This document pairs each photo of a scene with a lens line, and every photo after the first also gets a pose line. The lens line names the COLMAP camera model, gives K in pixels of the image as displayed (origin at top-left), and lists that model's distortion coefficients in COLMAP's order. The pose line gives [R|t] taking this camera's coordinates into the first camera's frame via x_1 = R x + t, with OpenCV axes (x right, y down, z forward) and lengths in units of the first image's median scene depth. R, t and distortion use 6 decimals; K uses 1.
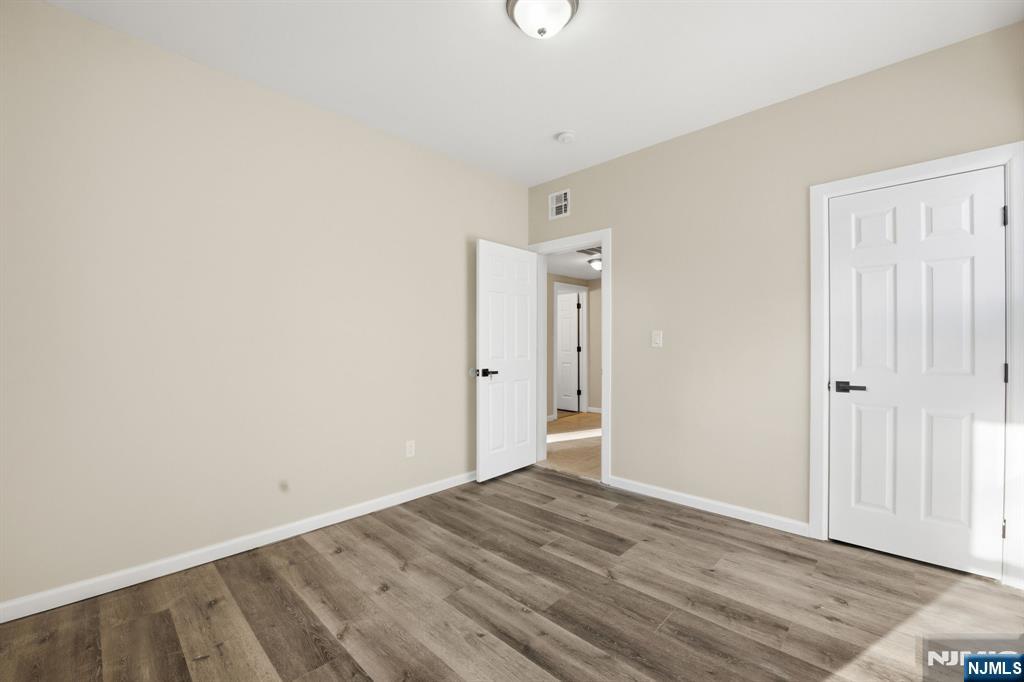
lens RADIAL K [[419.1, 0, 517.2], [0, 419.1, 342.2], [0, 0, 1]] dist [-0.002289, -0.000001]
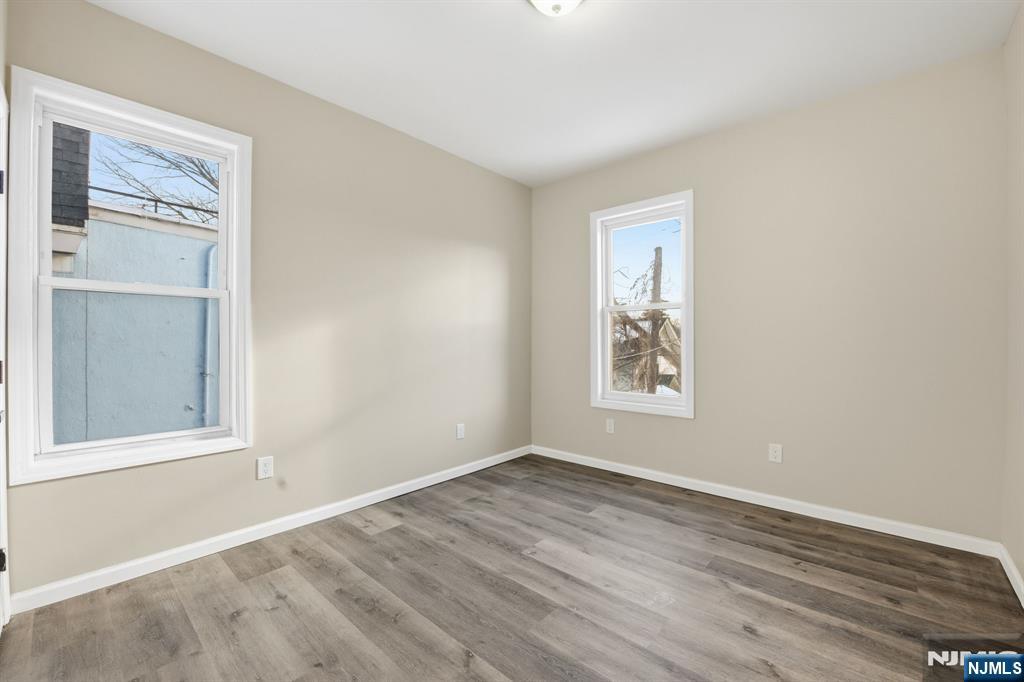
lens RADIAL K [[419.1, 0, 517.2], [0, 419.1, 342.2], [0, 0, 1]] dist [-0.002289, -0.000001]
pose [[-0.999233, 0.001698, -0.039110, 0.191033], [0.001632, 0.999997, 0.001708, 0.016817], [0.039113, 0.001643, -0.999233, 1.968756]]
